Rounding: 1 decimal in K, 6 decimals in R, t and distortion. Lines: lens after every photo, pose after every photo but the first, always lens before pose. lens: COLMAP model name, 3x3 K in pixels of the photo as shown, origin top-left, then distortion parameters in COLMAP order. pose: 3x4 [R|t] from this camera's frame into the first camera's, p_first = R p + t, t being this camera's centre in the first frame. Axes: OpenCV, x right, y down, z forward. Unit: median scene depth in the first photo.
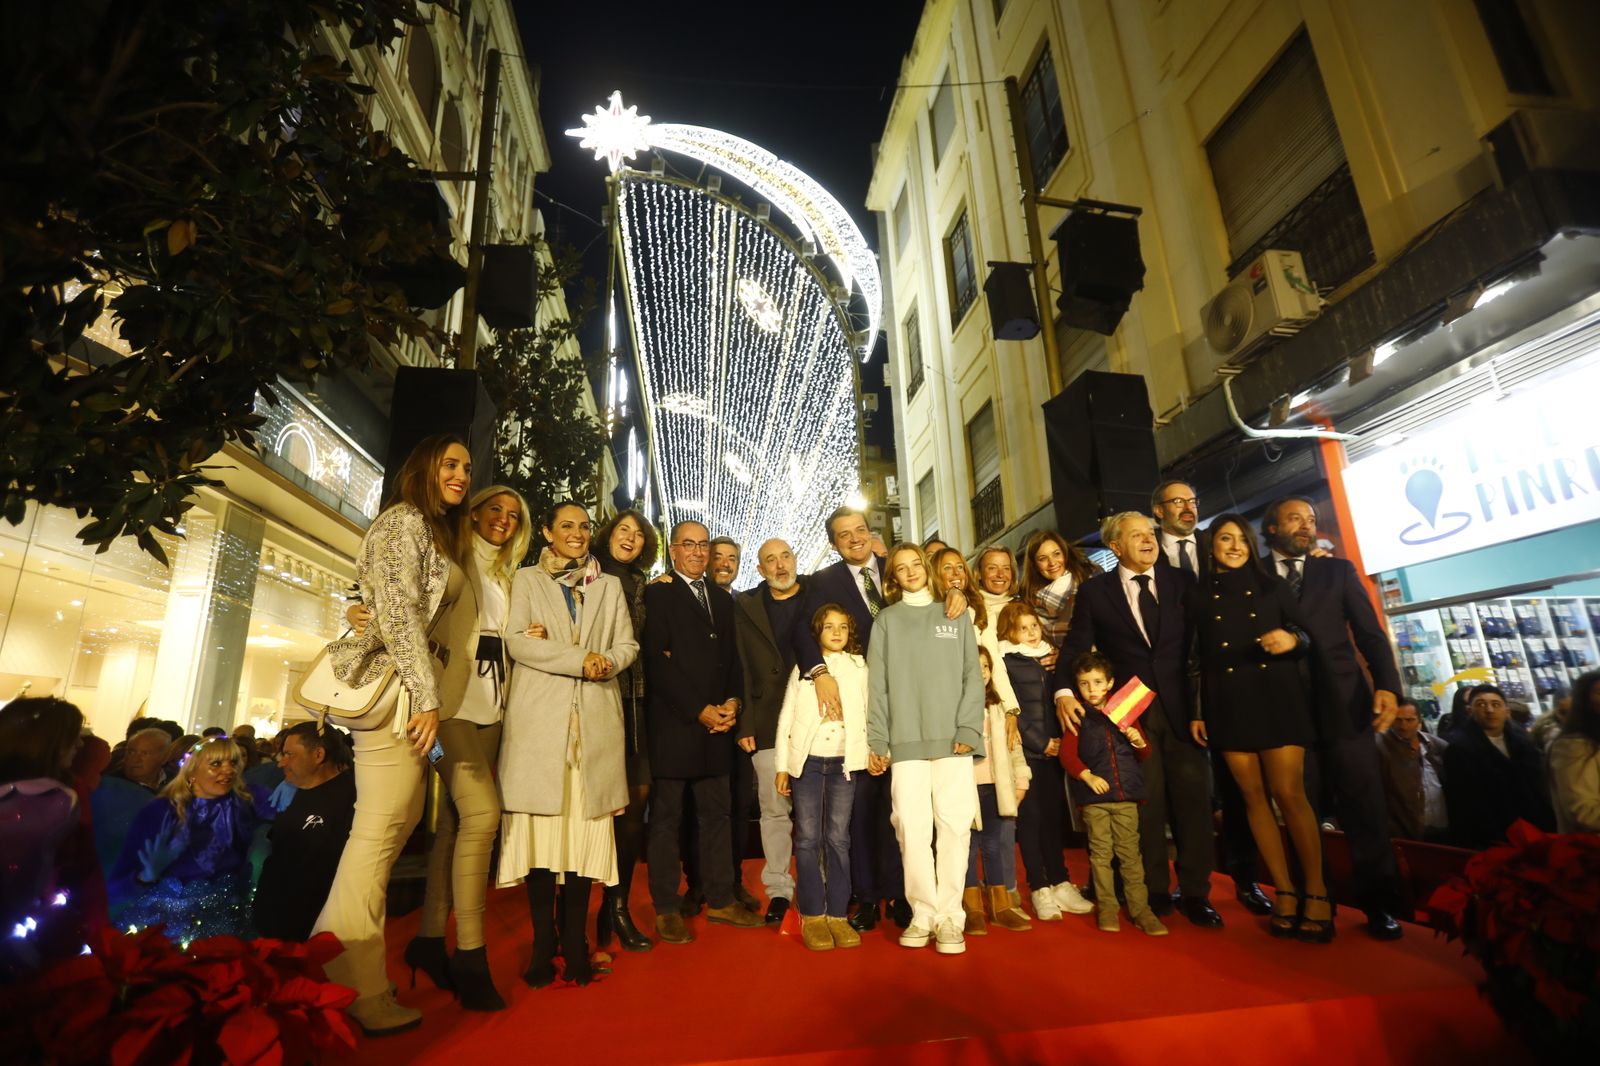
lens RADIAL K [[723.5, 0, 800.0], [0, 723.5, 533.0], [0, 0, 1]] dist [-0.071390, 0.026261]
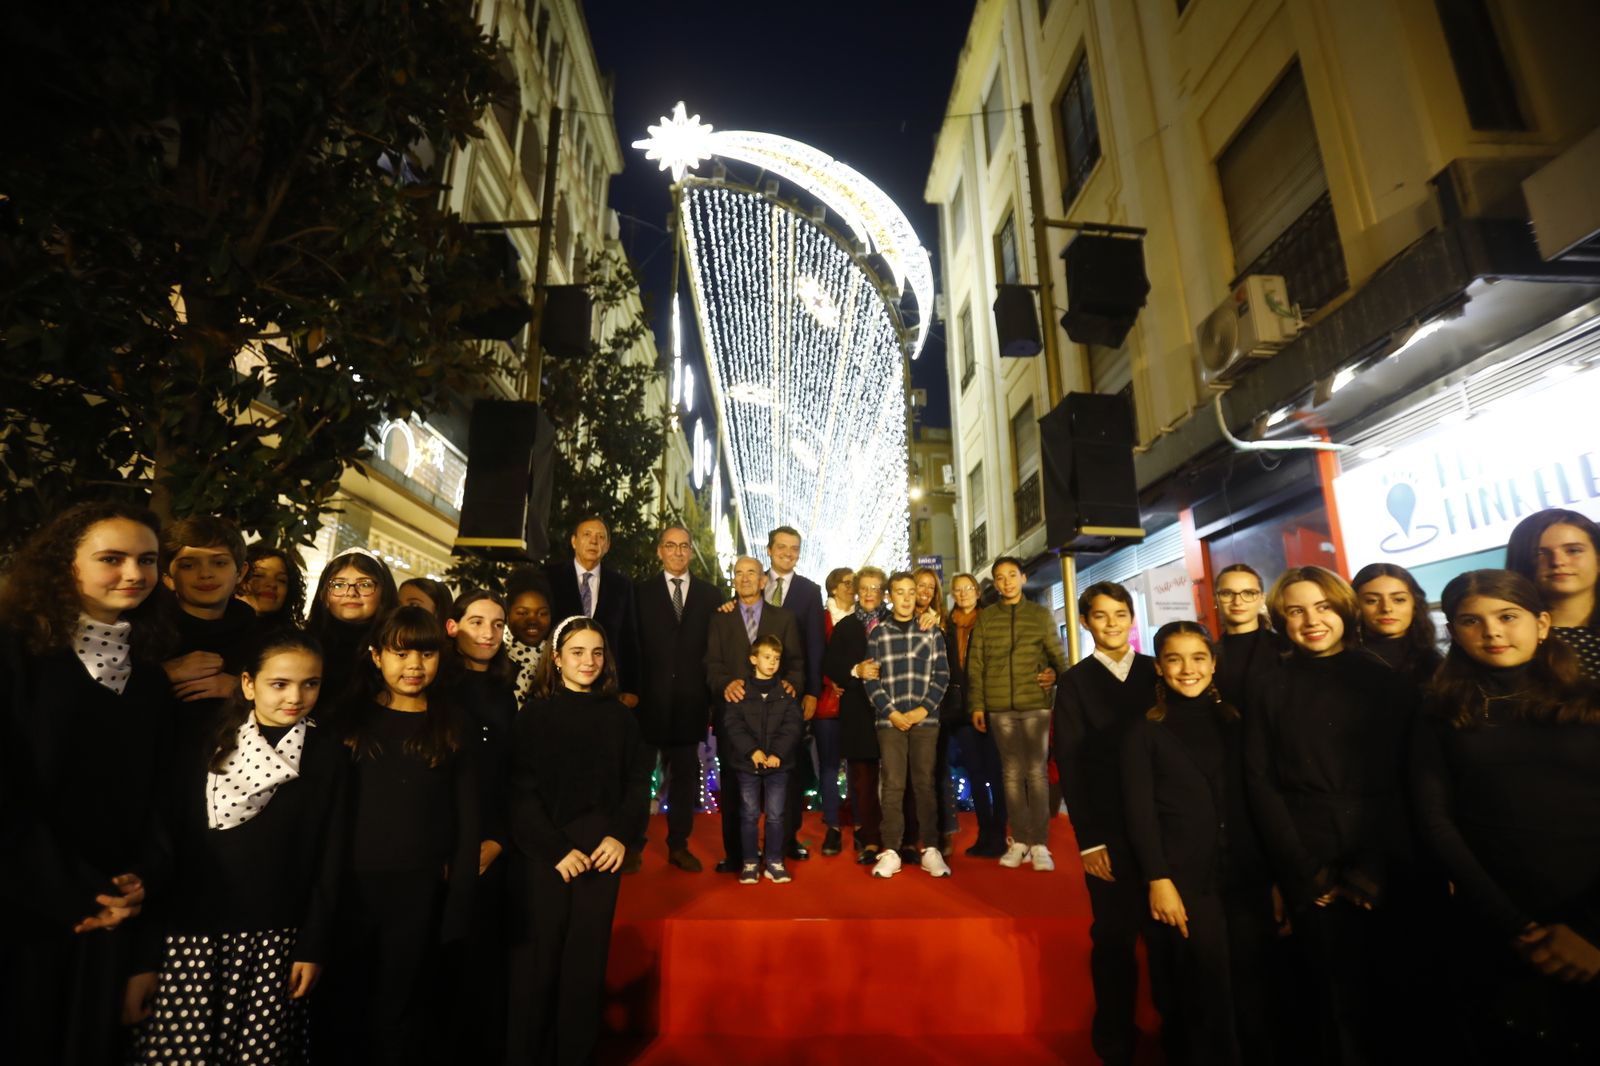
lens RADIAL K [[726.3, 0, 803.7], [0, 726.3, 531.4], [0, 0, 1]] dist [-0.073602, 0.026188]
pose [[0.994548, 0.009186, -0.103878, 0.039314], [-0.006389, 0.999609, 0.027219, -0.014640], [0.104087, -0.026407, 0.994218, -0.053241]]
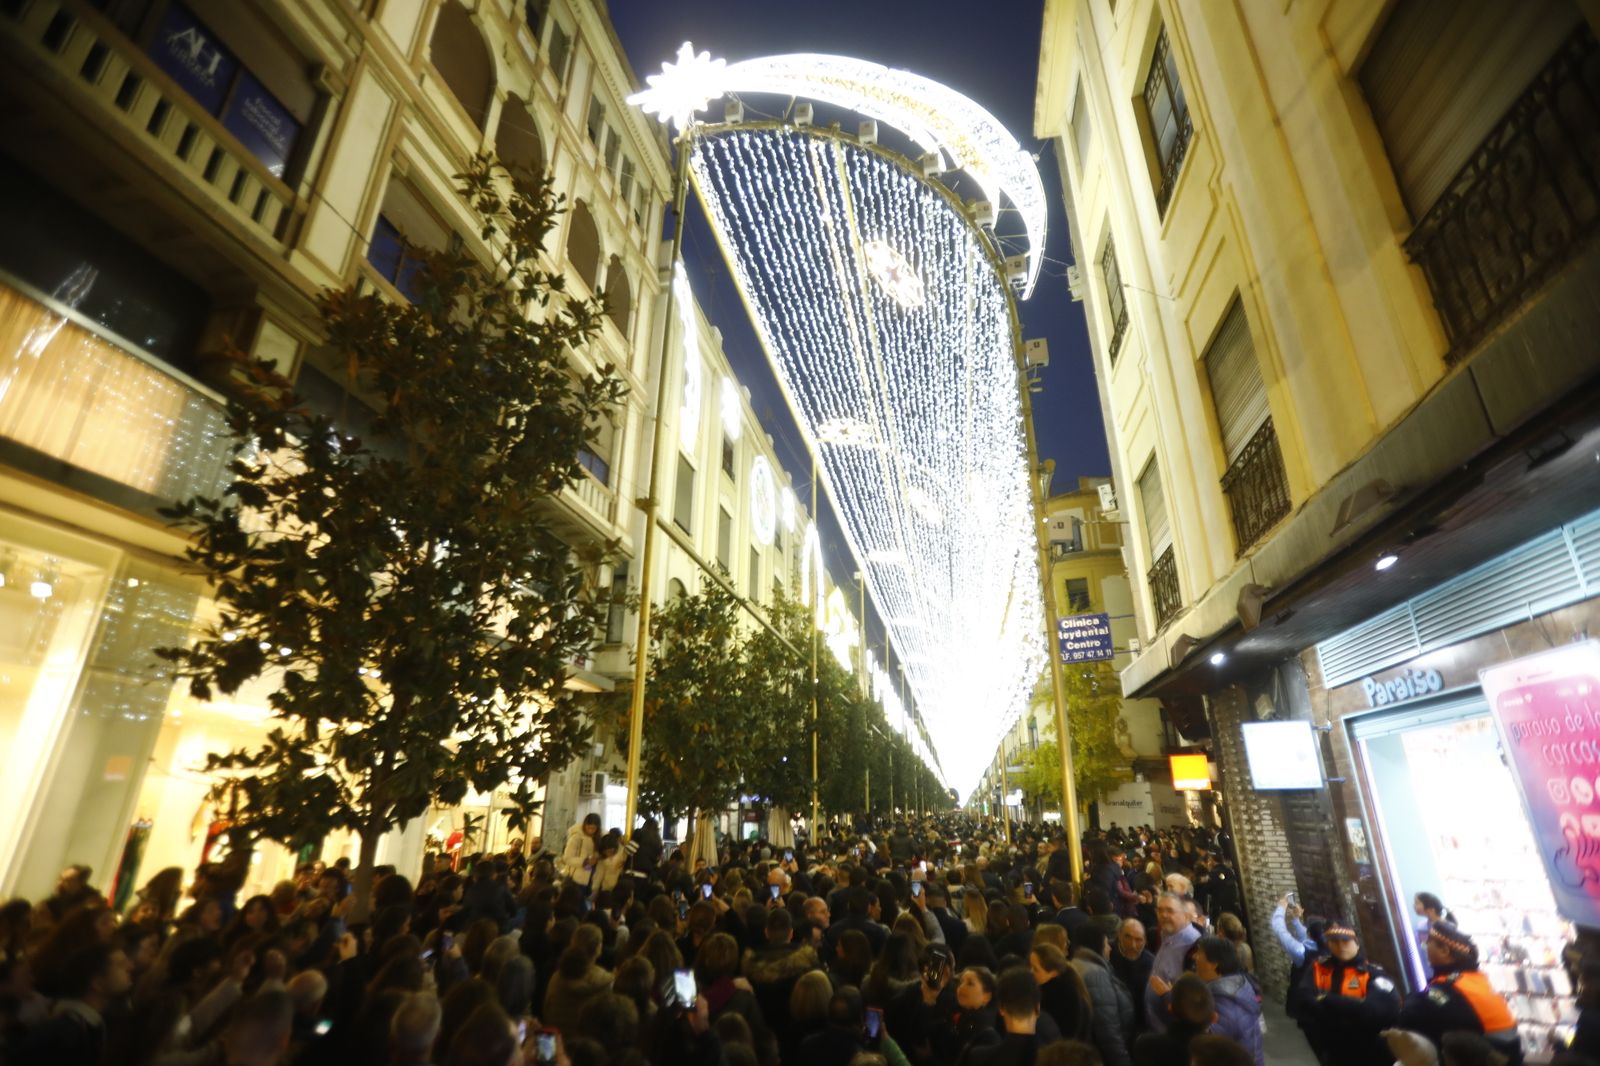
lens RADIAL K [[723.5, 0, 800.0], [0, 723.5, 533.0], [0, 0, 1]] dist [-0.071390, 0.026261]
pose [[0.941856, -0.078229, -0.326784, 0.088301], [0.048213, 0.993921, -0.098975, 0.031285], [0.332540, 0.077465, 0.939902, 0.313784]]
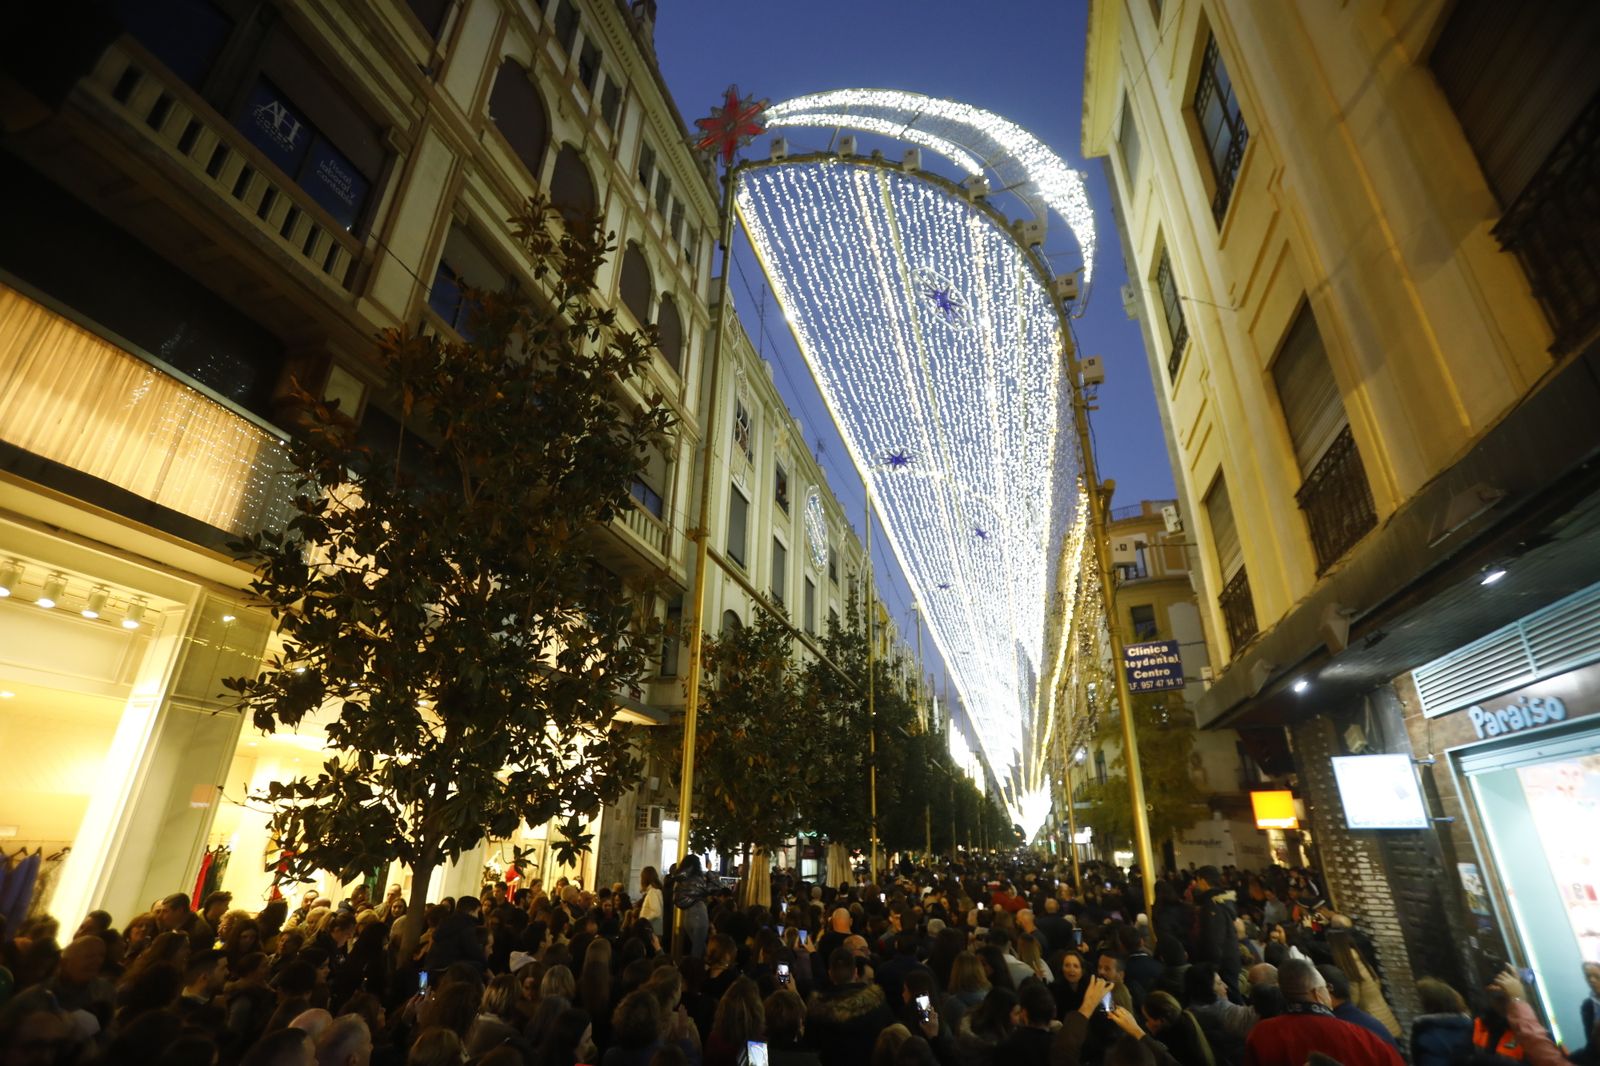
lens RADIAL K [[723.5, 0, 800.0], [0, 723.5, 533.0], [0, 0, 1]] dist [-0.071390, 0.026261]
pose [[0.912449, -0.110864, -0.393886, 0.088252], [0.056453, 0.987499, -0.147169, 0.033794], [0.405278, 0.112048, 0.907301, 0.322771]]
